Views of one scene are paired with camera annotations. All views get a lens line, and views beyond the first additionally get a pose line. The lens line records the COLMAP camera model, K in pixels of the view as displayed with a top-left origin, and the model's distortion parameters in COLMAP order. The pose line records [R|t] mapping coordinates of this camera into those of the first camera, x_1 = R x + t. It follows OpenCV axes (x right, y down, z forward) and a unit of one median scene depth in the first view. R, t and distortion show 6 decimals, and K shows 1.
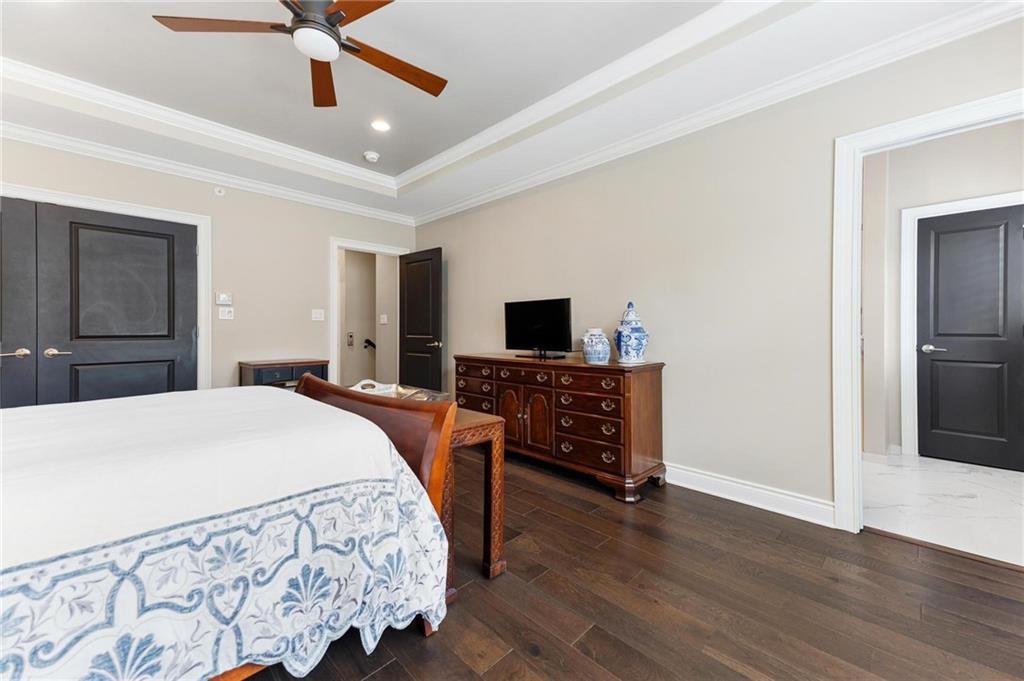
lens RADIAL K [[410.9, 0, 516.6], [0, 410.9, 333.1], [0, 0, 1]] dist [0.002748, 0.000147]
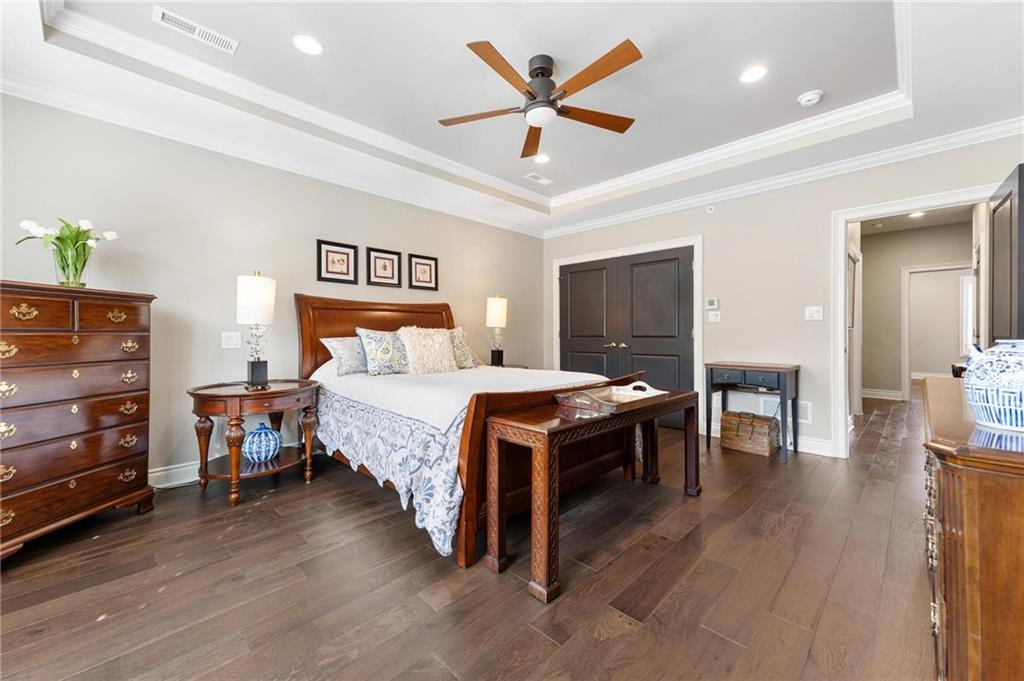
lens RADIAL K [[410.4, 0, 512.0], [0, 410.4, 340.5], [0, 0, 1]] dist [0.032739, -0.000164]
pose [[0.002617, 0.016516, -0.999860, 0.442903], [-0.002593, 0.999860, 0.016509, -0.000664], [0.999993, 0.002549, 0.002659, 0.483288]]
